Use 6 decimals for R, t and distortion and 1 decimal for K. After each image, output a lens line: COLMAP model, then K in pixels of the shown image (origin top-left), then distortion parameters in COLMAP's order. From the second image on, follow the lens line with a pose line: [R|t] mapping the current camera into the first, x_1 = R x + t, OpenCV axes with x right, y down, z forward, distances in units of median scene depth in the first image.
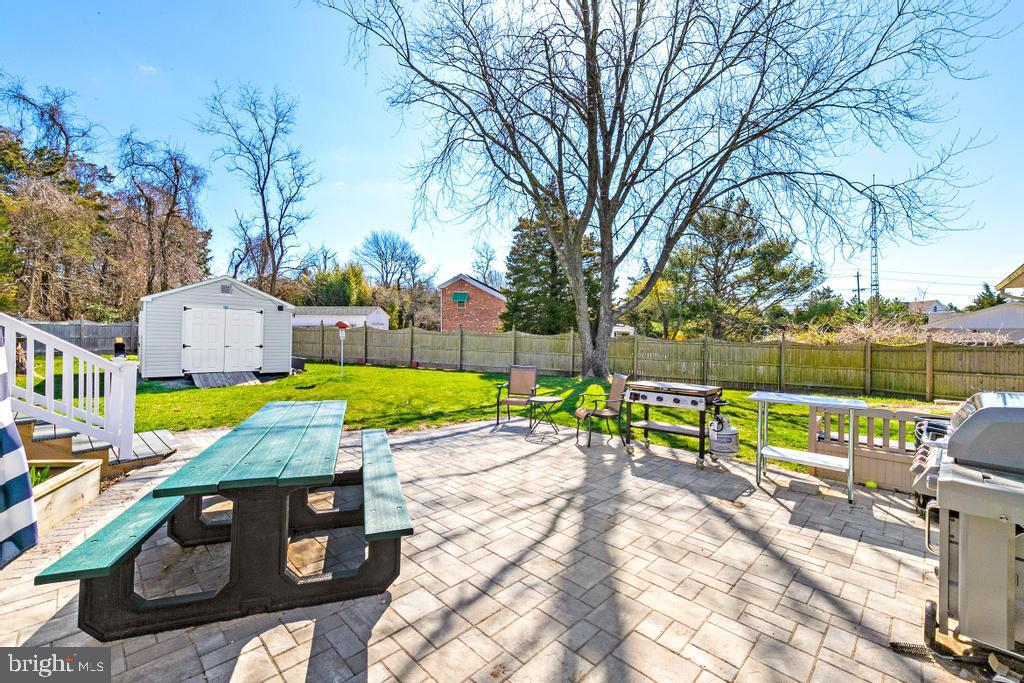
lens RADIAL K [[422.3, 0, 503.7], [0, 422.3, 333.2], [0, 0, 1]] dist [0.009212, -0.000239]
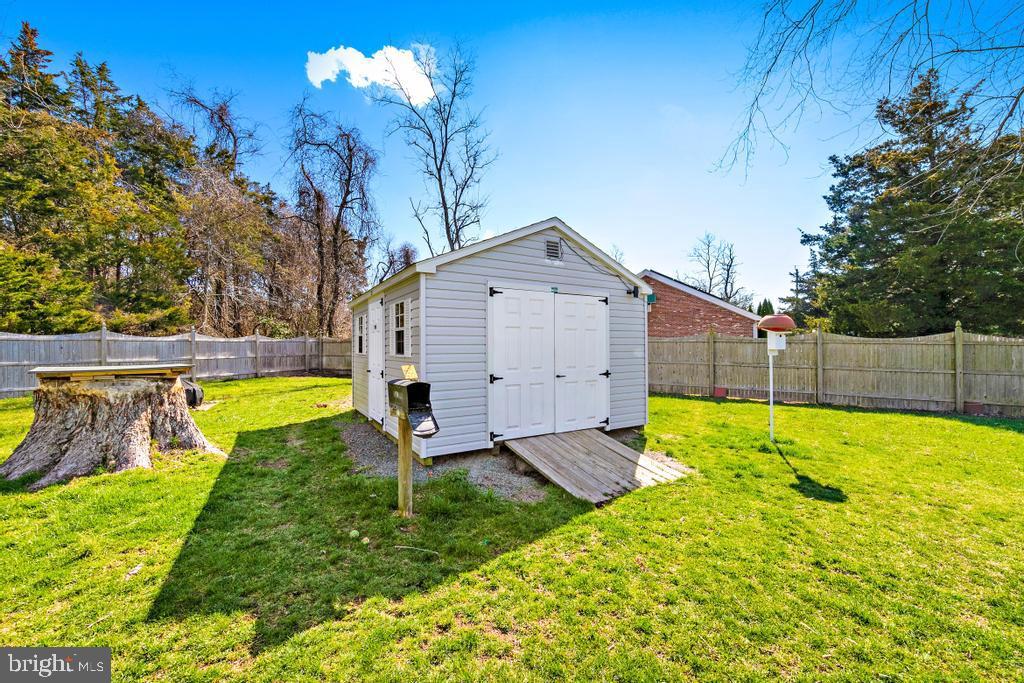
lens RADIAL K [[400.0, 0, 509.7], [0, 400.0, 346.4], [0, 0, 1]] dist [0.009699, -0.000100]
pose [[0.980693, -0.020426, -0.194483, -0.382973], [0.021576, 0.999760, 0.003800, -0.001973], [0.194359, -0.007923, 0.980899, 0.352900]]
